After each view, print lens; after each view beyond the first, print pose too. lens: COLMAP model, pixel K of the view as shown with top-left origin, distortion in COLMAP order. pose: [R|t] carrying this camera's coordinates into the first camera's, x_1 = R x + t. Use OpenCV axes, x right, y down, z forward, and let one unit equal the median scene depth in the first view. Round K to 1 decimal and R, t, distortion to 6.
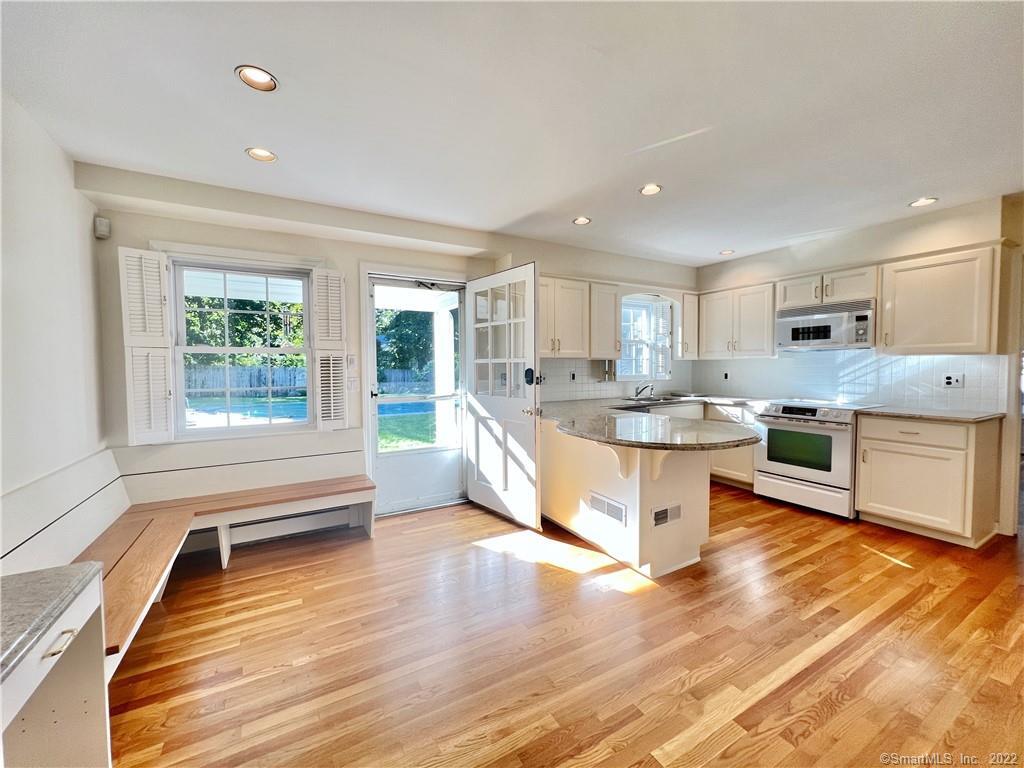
lens RADIAL K [[410.3, 0, 505.9], [0, 410.3, 380.3], [0, 0, 1]] dist [0.000898, 0.000260]
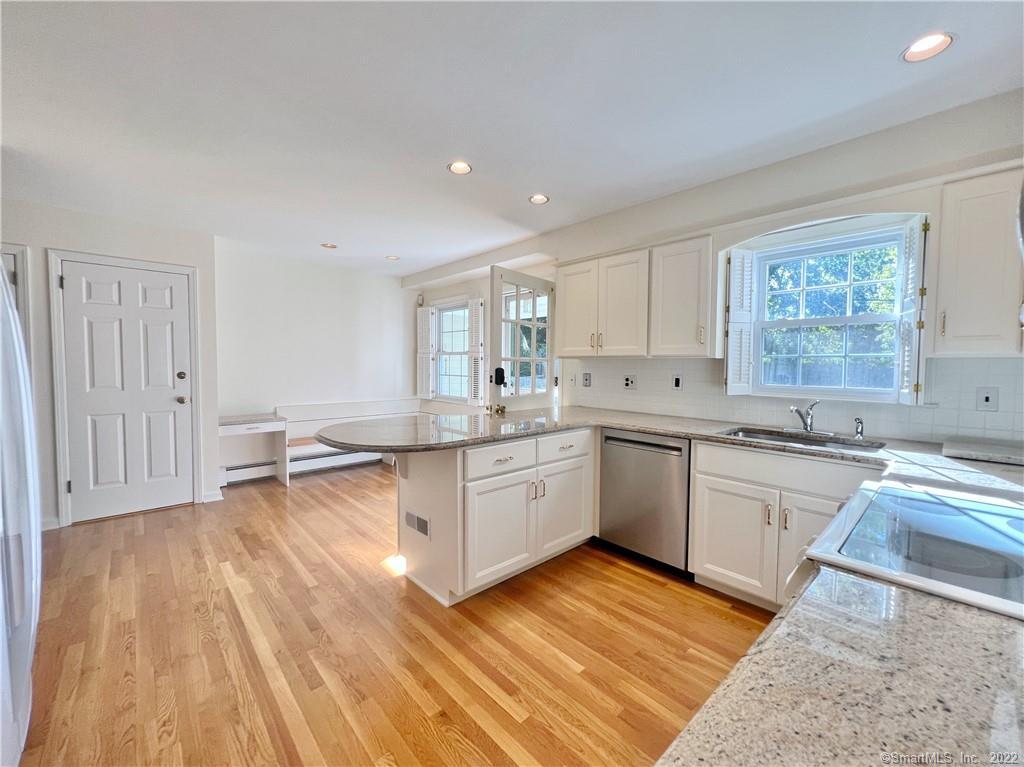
lens RADIAL K [[410.3, 0, 504.5], [0, 410.3, 383.9], [0, 0, 1]] dist [0.000898, 0.000260]
pose [[0.221854, 0.059839, -0.973242, 1.525525], [-0.043156, 0.997740, 0.051508, -0.058604], [0.974124, 0.030574, 0.223935, 1.106192]]
